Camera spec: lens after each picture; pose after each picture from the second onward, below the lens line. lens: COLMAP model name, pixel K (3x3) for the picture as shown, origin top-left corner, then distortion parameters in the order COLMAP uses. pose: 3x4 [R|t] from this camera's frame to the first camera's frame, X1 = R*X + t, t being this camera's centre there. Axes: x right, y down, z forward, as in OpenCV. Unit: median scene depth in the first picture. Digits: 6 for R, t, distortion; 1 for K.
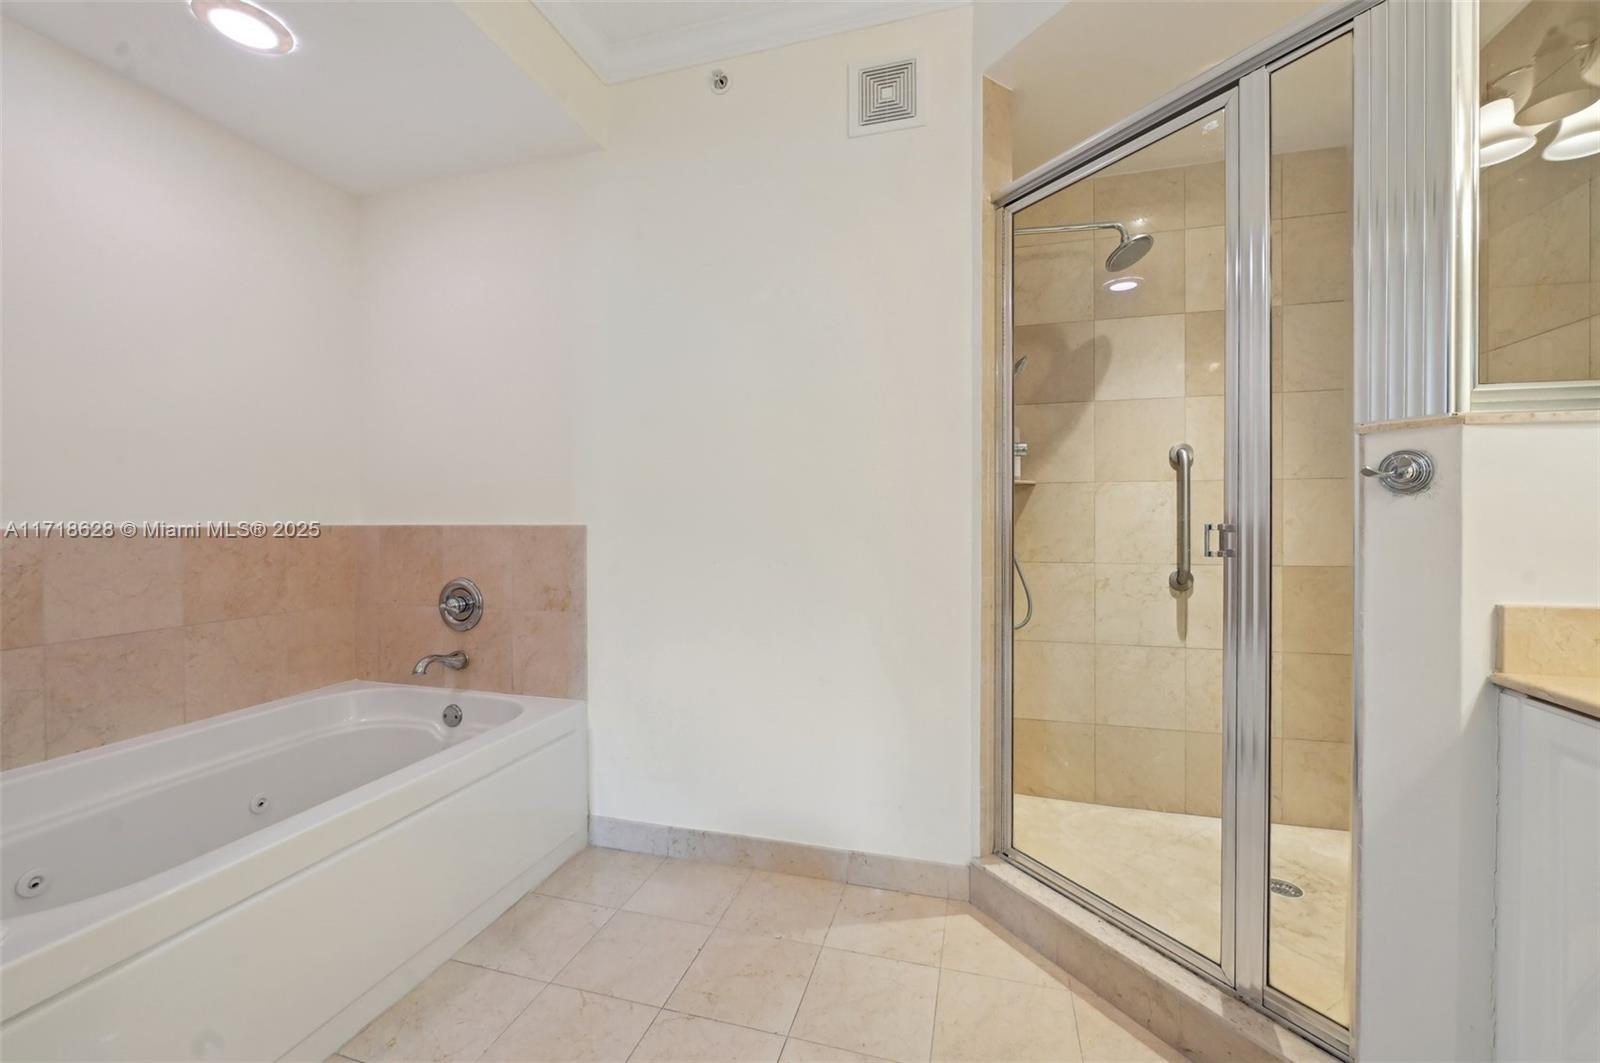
lens RADIAL K [[642.8, 0, 803.2], [0, 642.8, 531.6], [0, 0, 1]] dist [-0.006834, -0.000001]
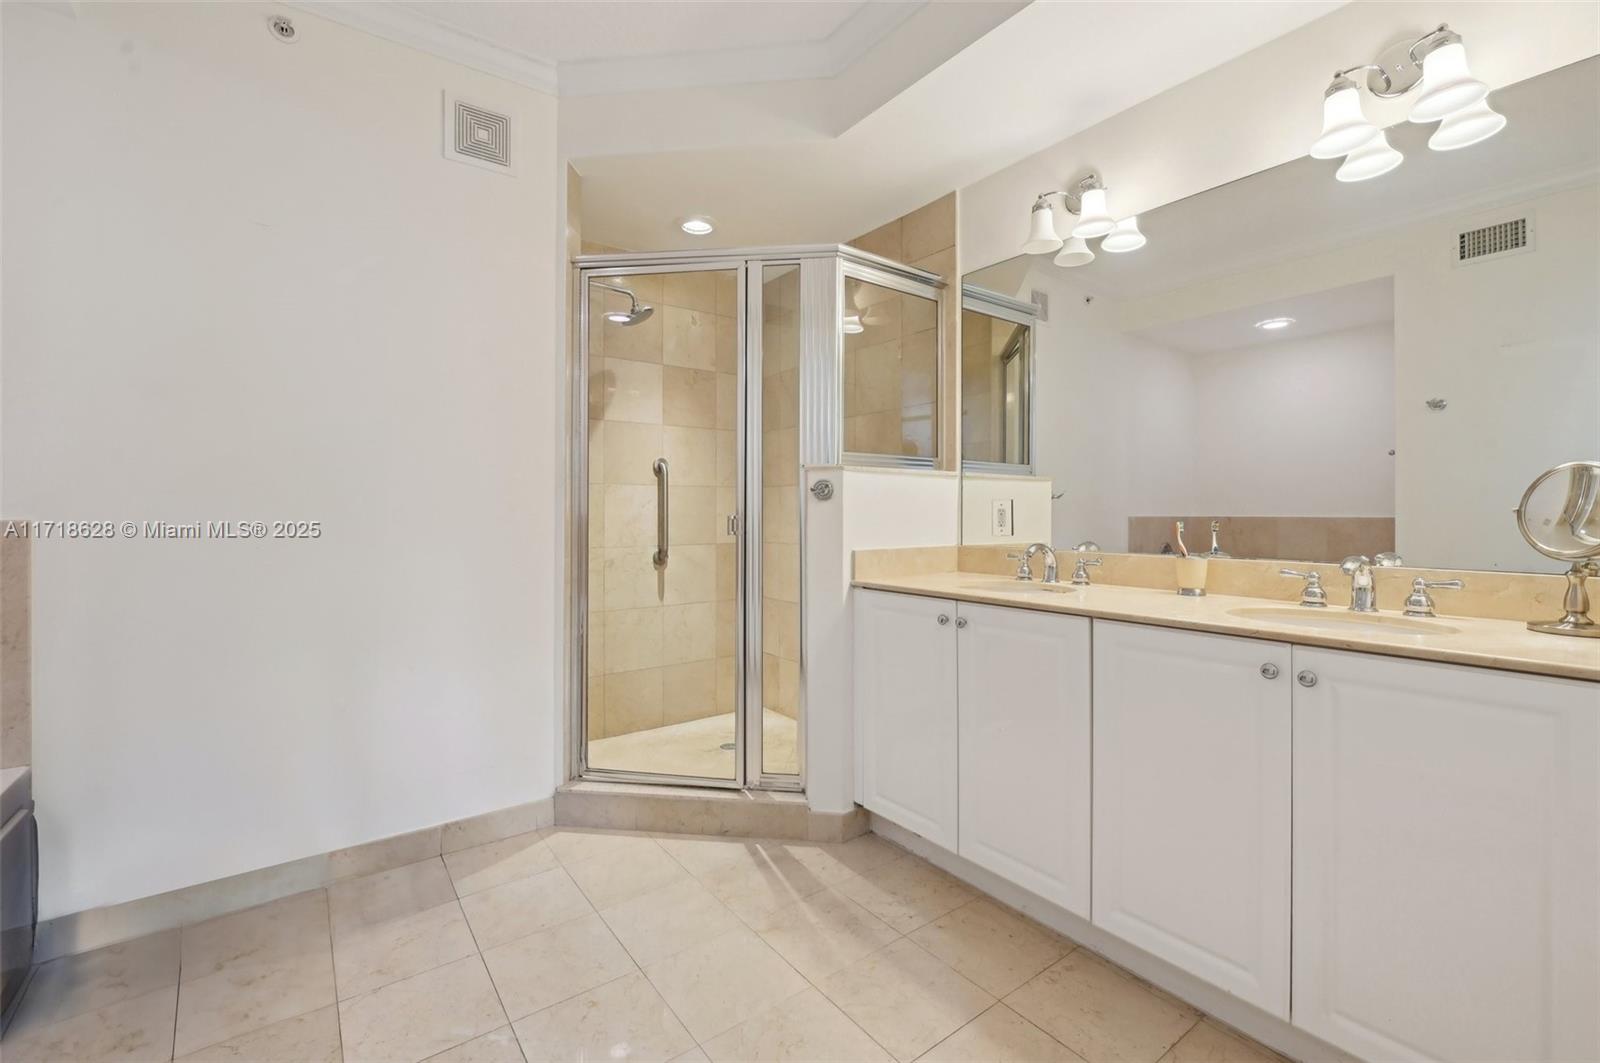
lens RADIAL K [[682.5, 0, 806.8], [0, 682.5, 539.8], [0, 0, 1]] dist [-0.000134, -0.000087]
pose [[0.608632, -0.029869, 0.792890, -0.486607], [0.015237, 0.999547, 0.025958, 0.006103], [-0.793306, -0.003718, 0.608811, -0.183564]]
